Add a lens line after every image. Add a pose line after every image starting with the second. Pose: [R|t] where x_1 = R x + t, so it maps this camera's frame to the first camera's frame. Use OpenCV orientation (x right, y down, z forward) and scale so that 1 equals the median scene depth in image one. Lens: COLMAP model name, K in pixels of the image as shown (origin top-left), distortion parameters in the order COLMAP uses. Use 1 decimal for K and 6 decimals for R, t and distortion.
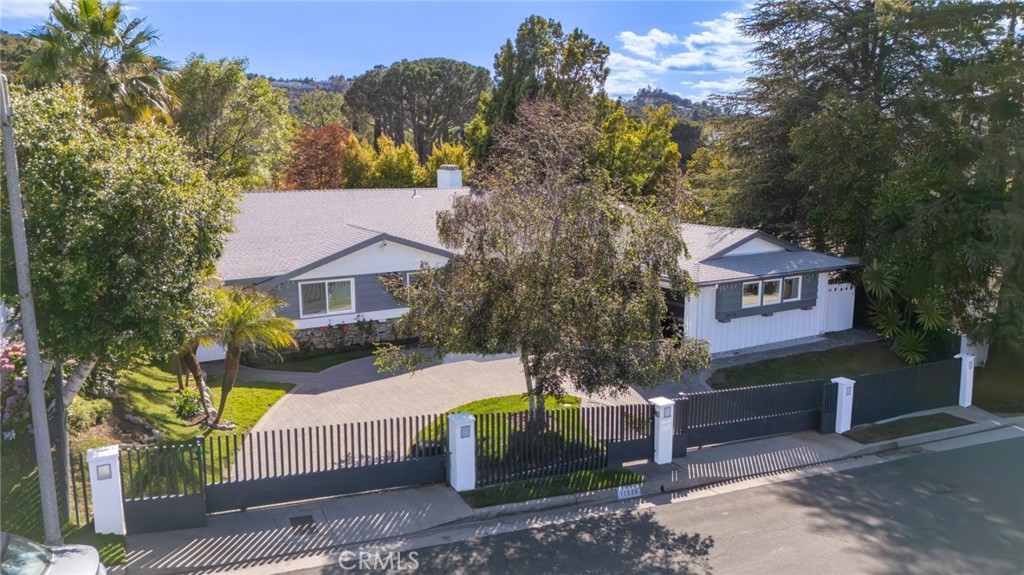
lens RADIAL K [[763.3, 0, 512.0], [0, 763.3, 287.5], [0, 0, 1]] dist [0.015044, -0.001342]
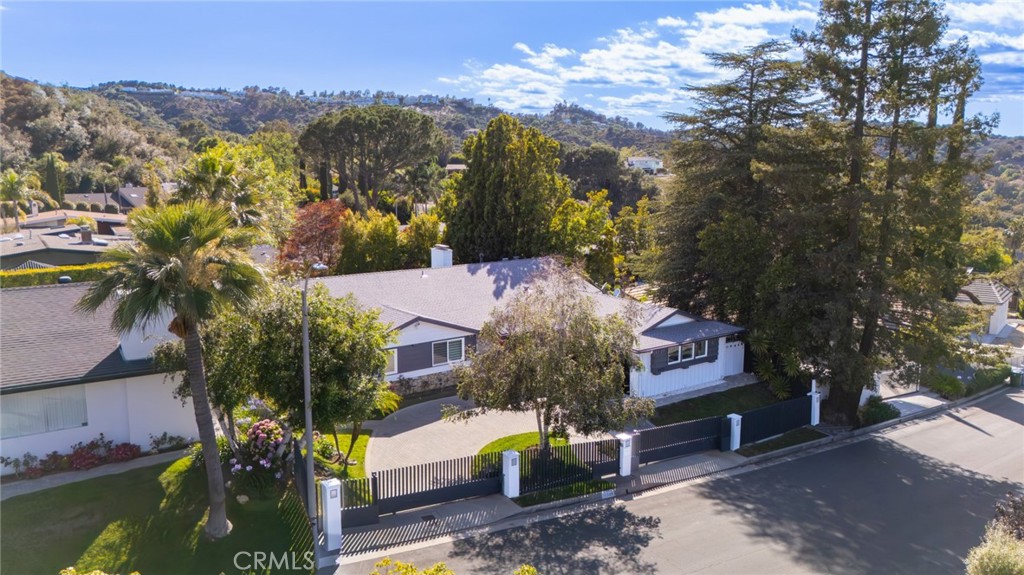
lens RADIAL K [[758.2, 0, 521.2], [0, 758.2, 283.9], [0, 0, 1]] dist [0.037669, -0.003579]
pose [[0.993099, -0.009621, 0.116883, -0.202595], [0.011778, 0.999773, -0.017774, -0.146625], [-0.116686, 0.019028, 0.992987, -0.568344]]
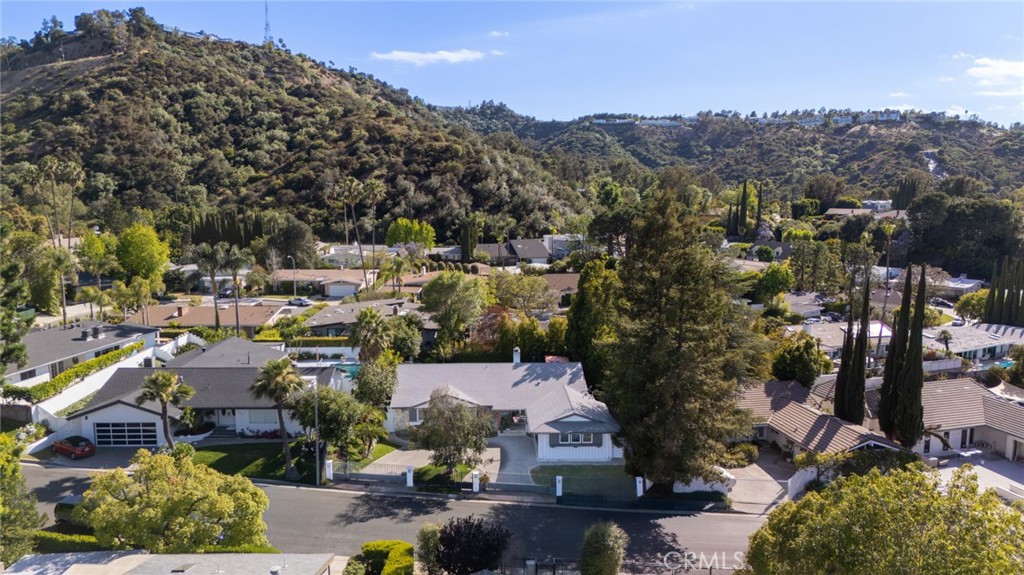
lens RADIAL K [[758.2, 0, 521.2], [0, 758.2, 283.9], [0, 0, 1]] dist [0.037669, -0.003579]
pose [[0.892988, 0.075931, -0.443630, 1.797323], [-0.090133, 0.995869, -0.010979, -0.661374], [0.440964, 0.049790, 0.896143, -1.952377]]
